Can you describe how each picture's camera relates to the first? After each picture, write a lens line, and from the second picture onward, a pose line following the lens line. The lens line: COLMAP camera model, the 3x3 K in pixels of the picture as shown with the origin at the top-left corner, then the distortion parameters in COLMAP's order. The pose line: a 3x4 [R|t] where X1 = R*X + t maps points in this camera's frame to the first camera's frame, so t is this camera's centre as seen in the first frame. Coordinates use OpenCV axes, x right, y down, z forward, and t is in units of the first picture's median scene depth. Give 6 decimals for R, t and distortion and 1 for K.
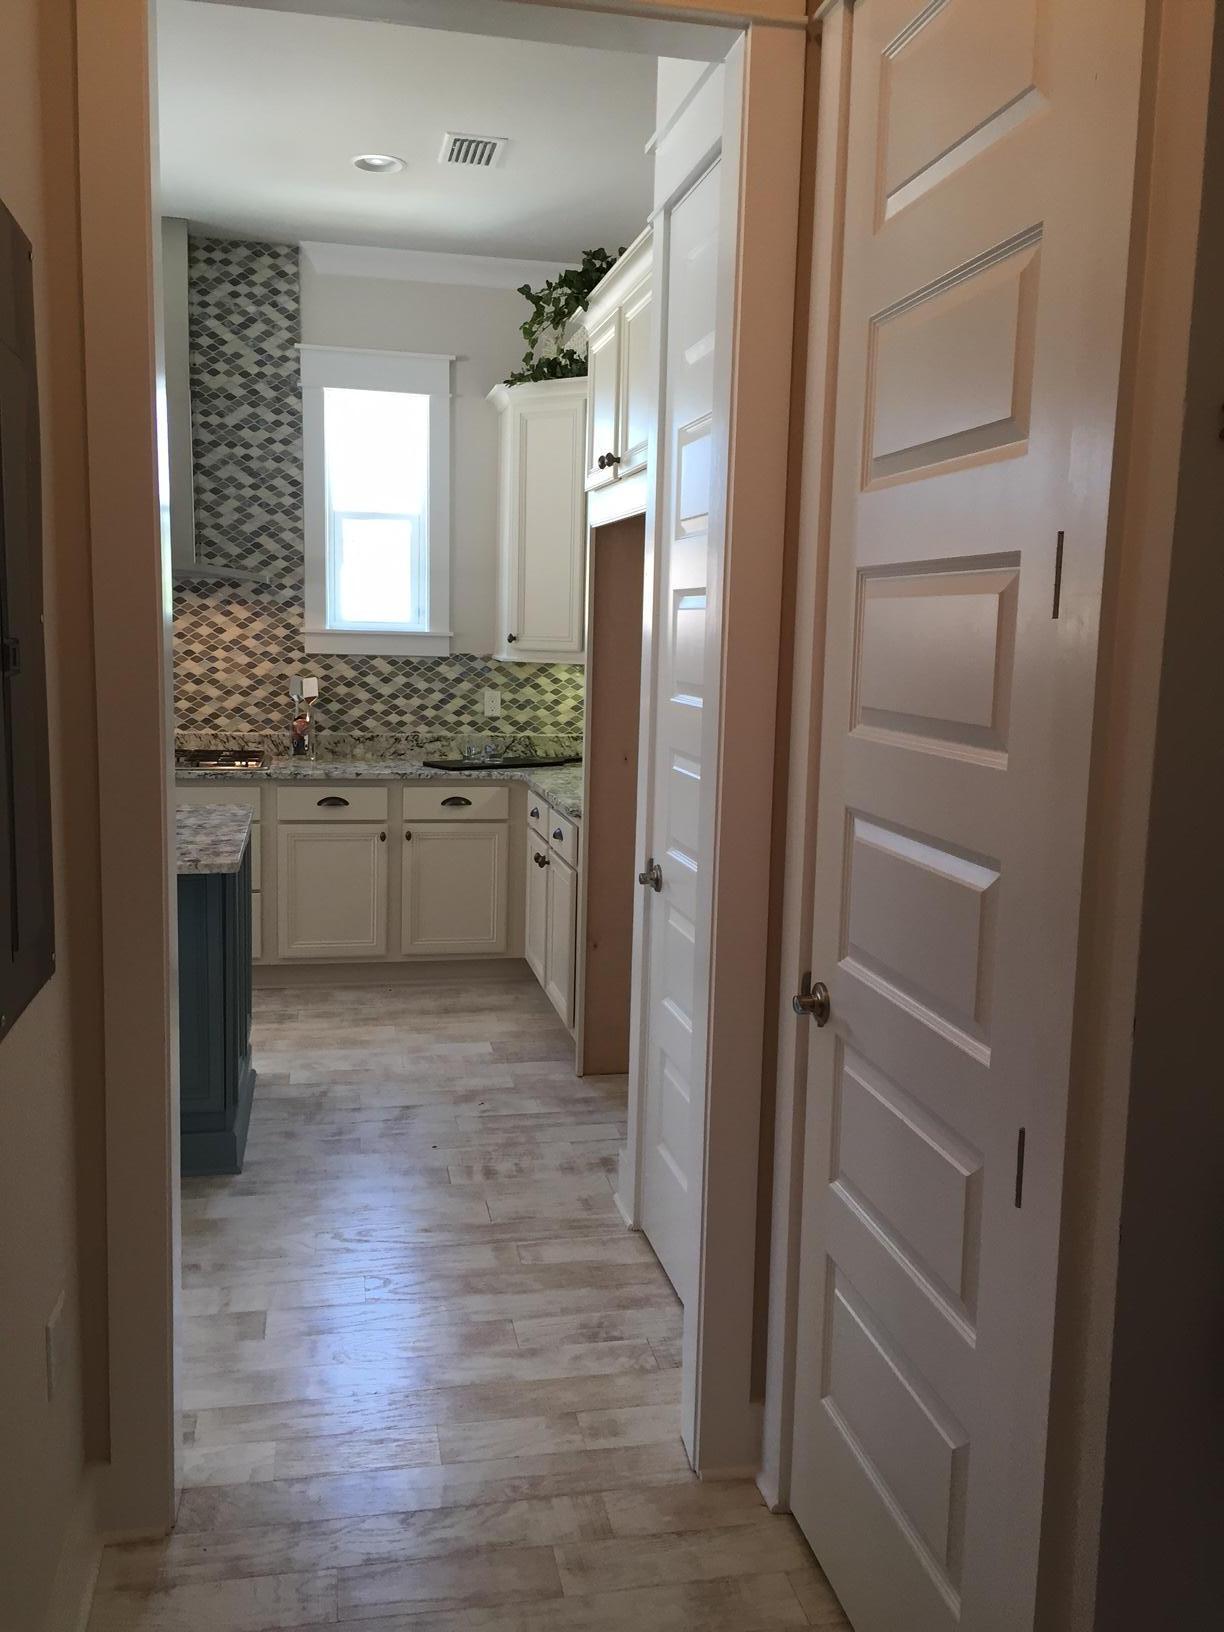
lens RADIAL K [[1406.3, 0, 619.4], [0, 1406.3, 808.4], [0, 0, 1]] dist [0.071325, -0.050691]
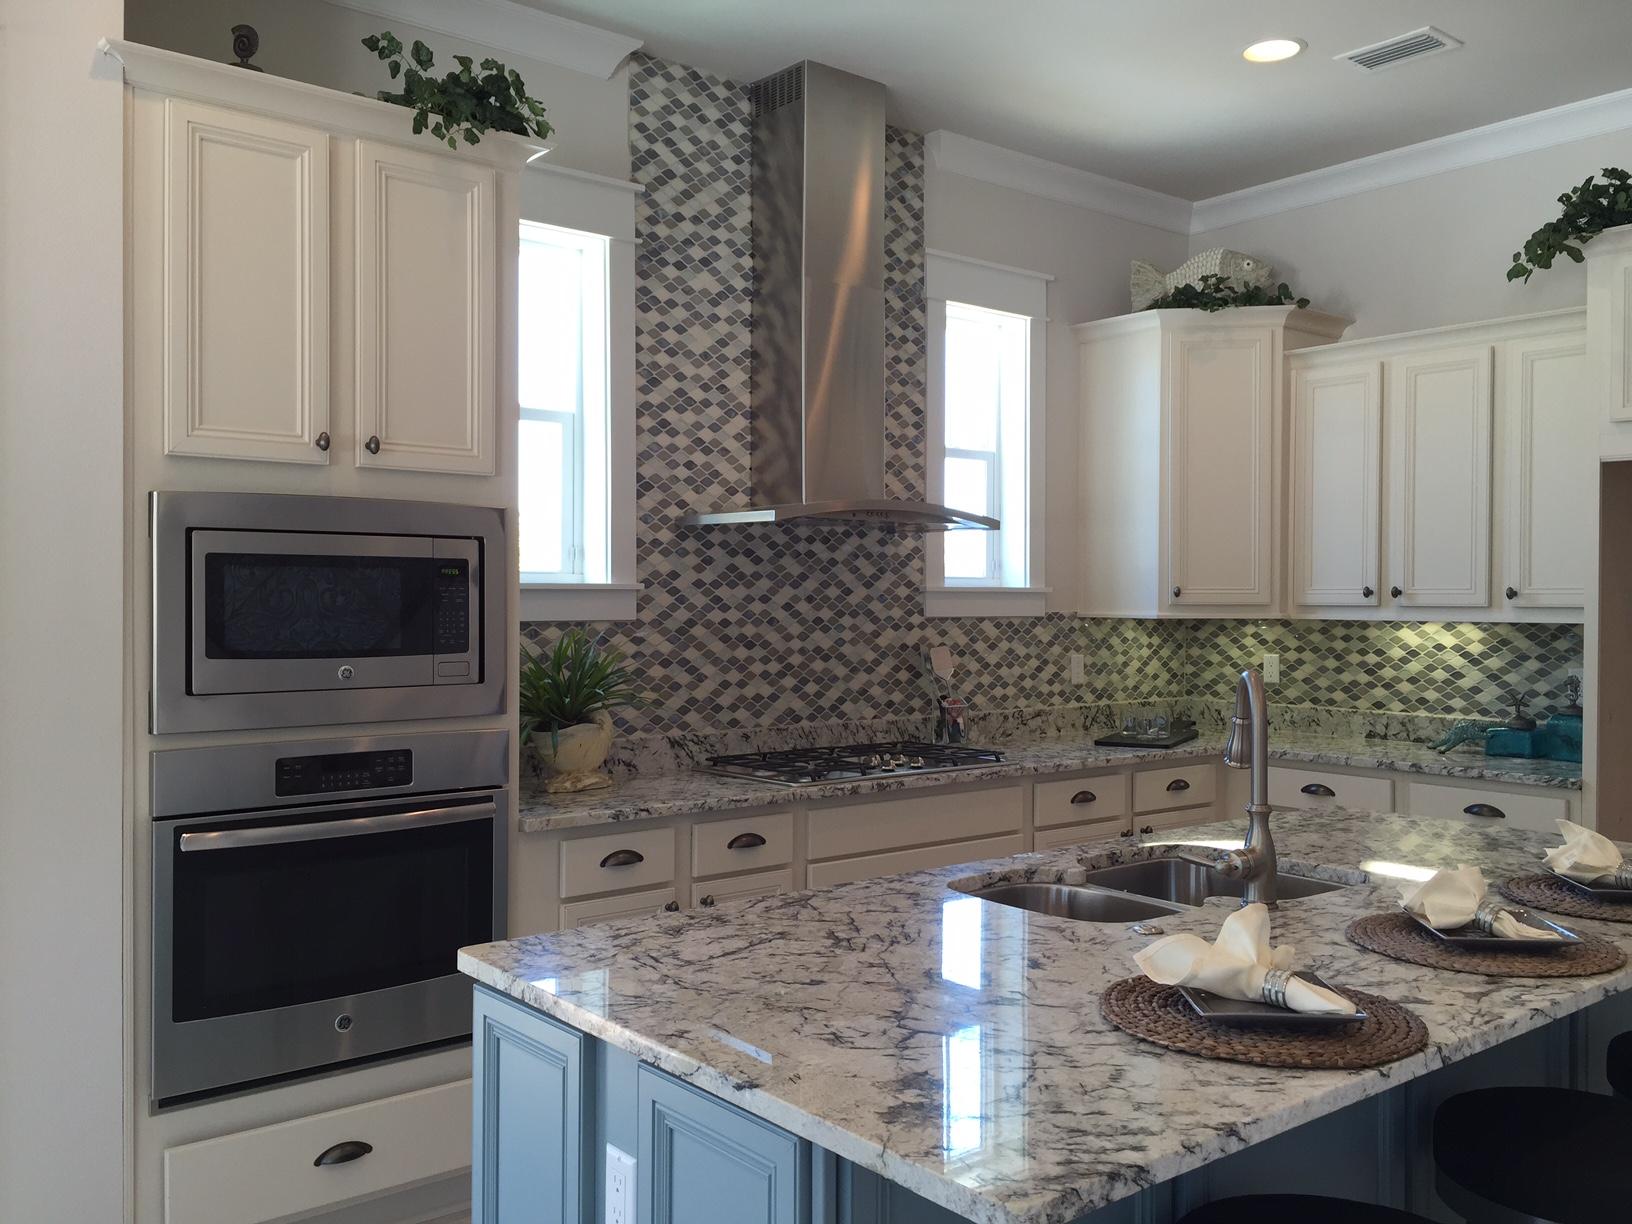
lens RADIAL K [[1406.3, 0, 783.0], [0, 1406.3, 599.0], [0, 0, 1]] dist [0.071325, -0.050691]
pose [[0.892258, -0.024046, 0.450885, -0.661358], [0.080827, 0.990957, -0.107099, -0.040631], [-0.444233, 0.132004, 0.886133, 0.322781]]
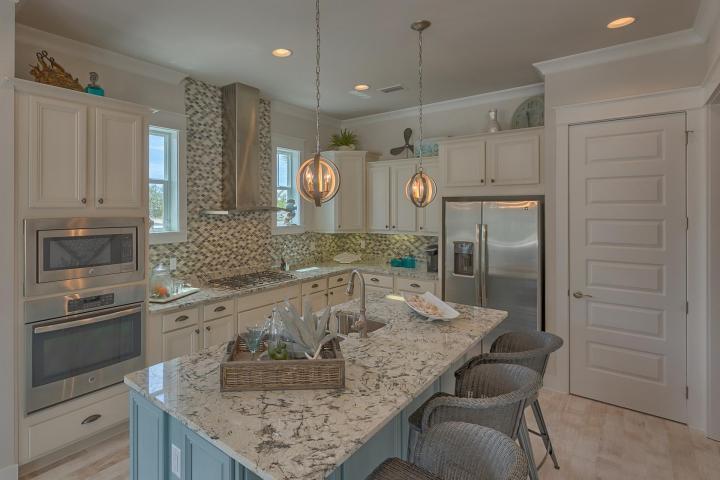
lens RADIAL K [[380.4, 0, 305.3], [0, 380.4, 205.4], [0, 0, 1]] dist [0.001495, 0.004377]
pose [[0.792639, -0.023200, 0.609250, -0.644422], [0.104835, 0.989579, -0.098708, -0.086410], [-0.600611, 0.142111, 0.786811, 0.338724]]
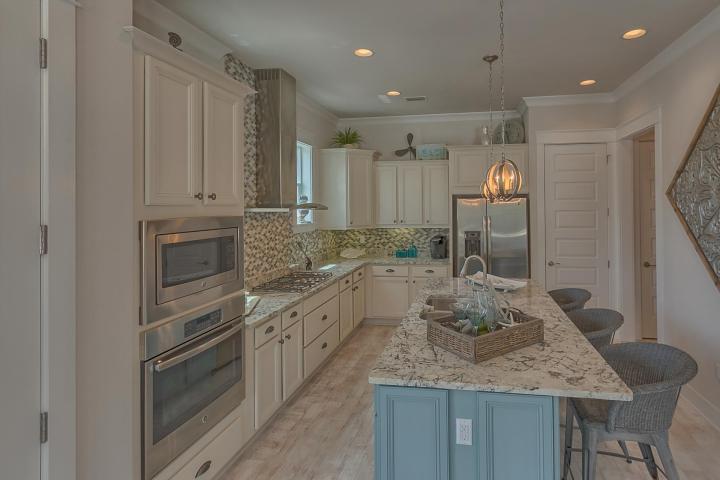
lens RADIAL K [[380.4, 0, 414.5], [0, 380.4, 200.1], [0, 0, 1]] dist [0.001495, 0.004377]
pose [[0.345844, -0.019660, 0.938086, -0.832311], [0.145669, 0.988783, -0.032981, -0.116587], [-0.926916, 0.148056, 0.344829, 0.523590]]
